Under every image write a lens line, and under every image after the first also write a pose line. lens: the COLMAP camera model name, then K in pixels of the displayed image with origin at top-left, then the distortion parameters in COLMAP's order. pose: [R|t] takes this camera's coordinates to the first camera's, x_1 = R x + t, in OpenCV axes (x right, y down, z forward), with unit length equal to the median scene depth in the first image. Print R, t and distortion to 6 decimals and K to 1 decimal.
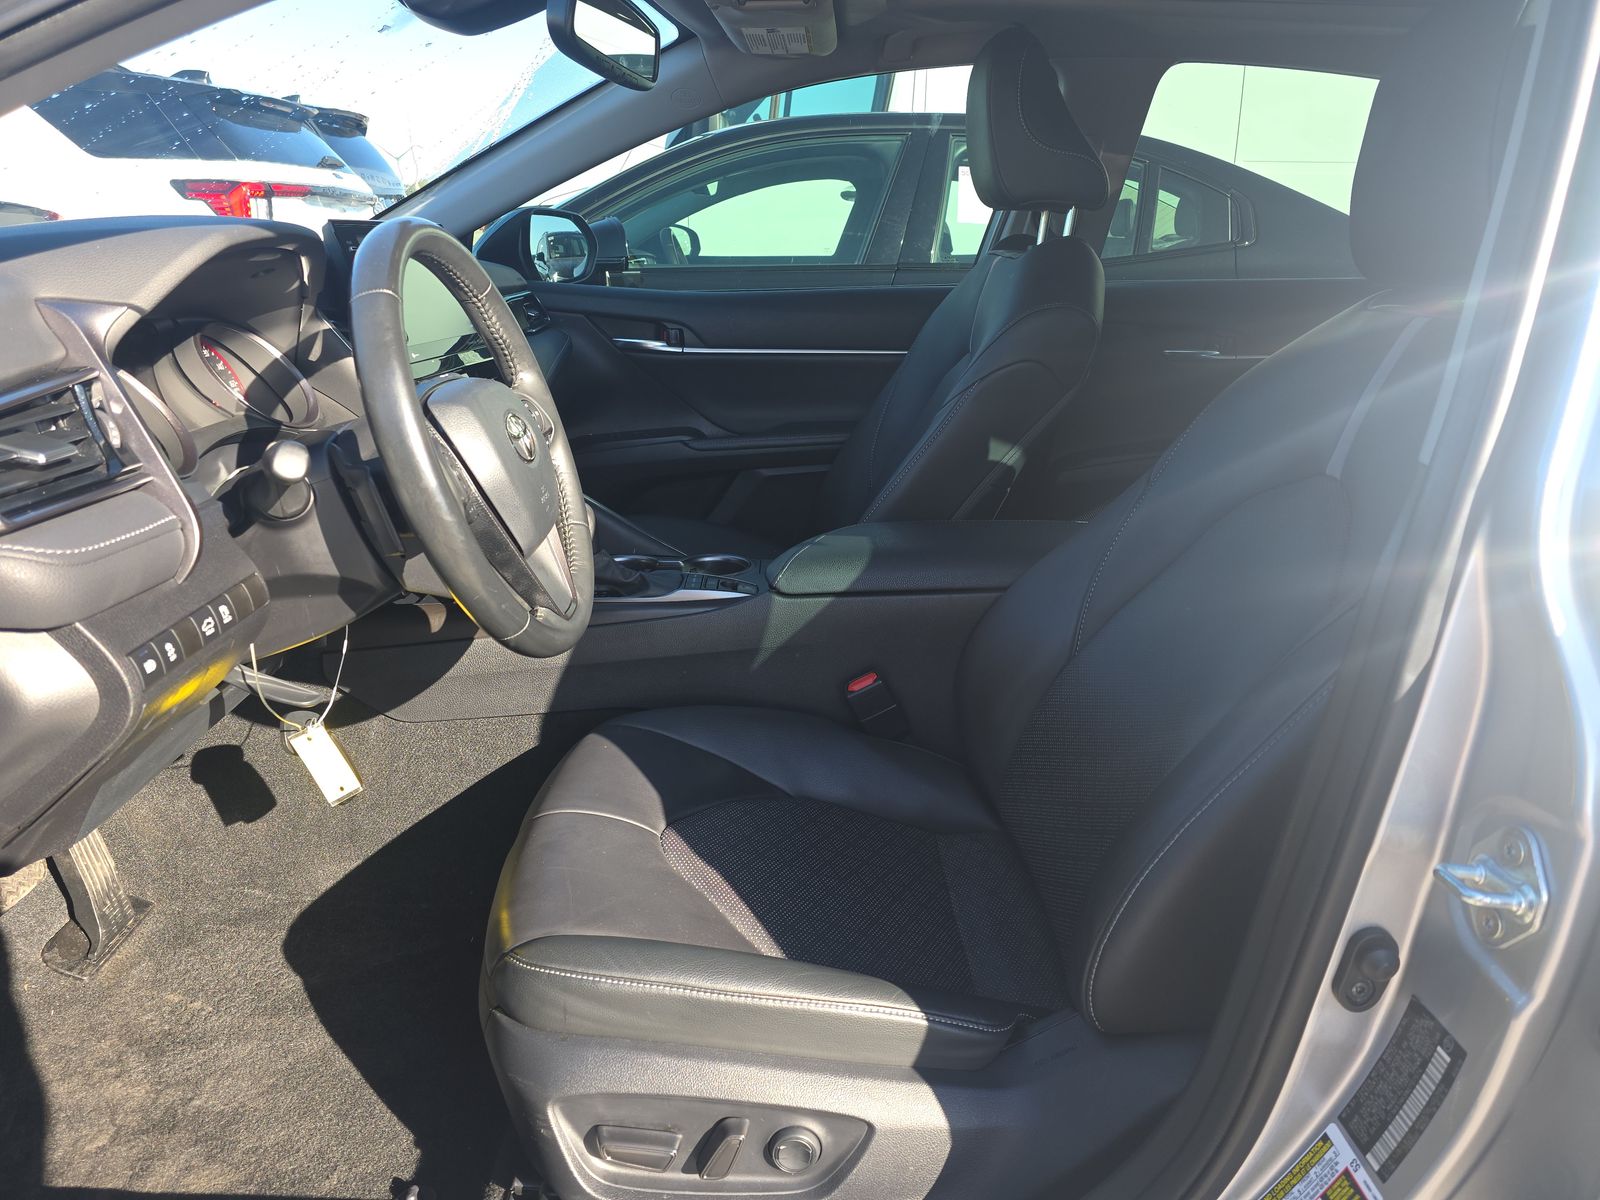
lens RADIAL K [[1083.5, 0, 800.0], [0, 1083.5, 600.0], [0, 0, 1]] dist [0.025589, -0.001297]
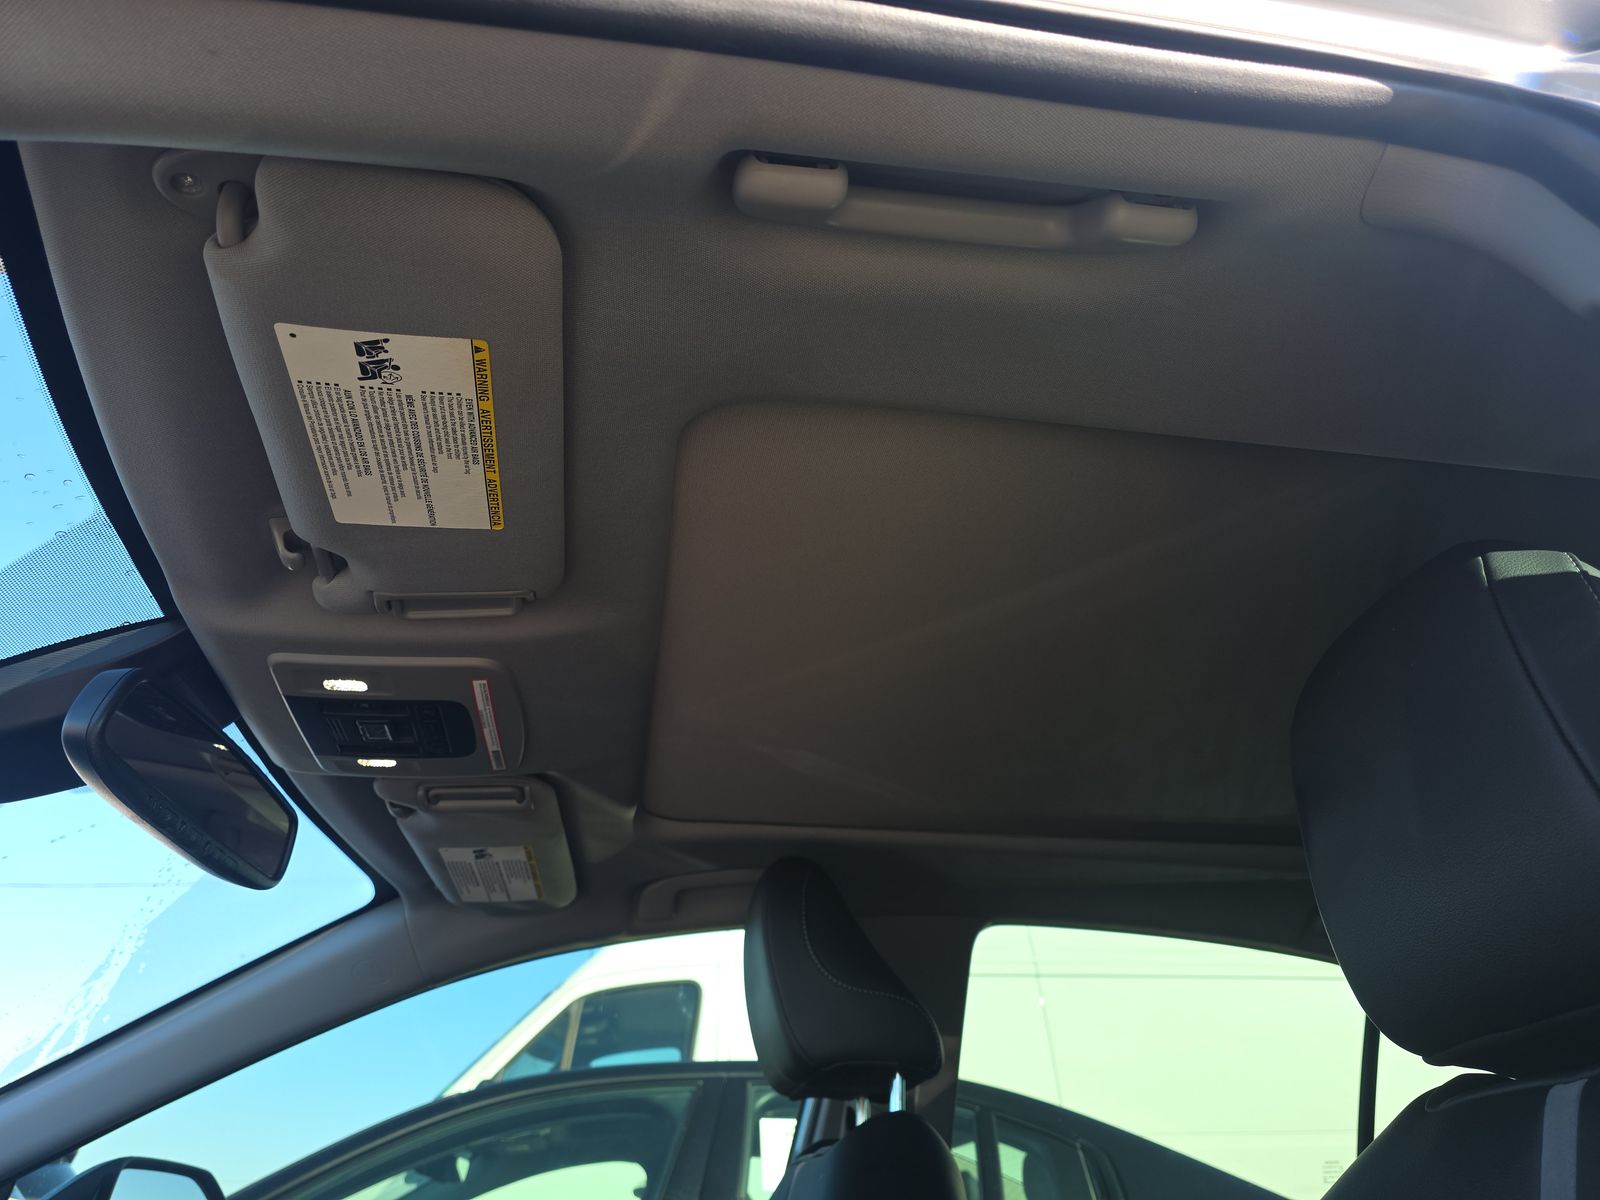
lens RADIAL K [[1083.5, 0, 800.0], [0, 1083.5, 600.0], [0, 0, 1]] dist [0.025589, -0.001297]
pose [[0.988231, 0.045615, 0.146007, 0.067517], [0.082947, 0.642187, -0.762047, -0.032034], [-0.128524, 0.765189, 0.630846, 0.313708]]
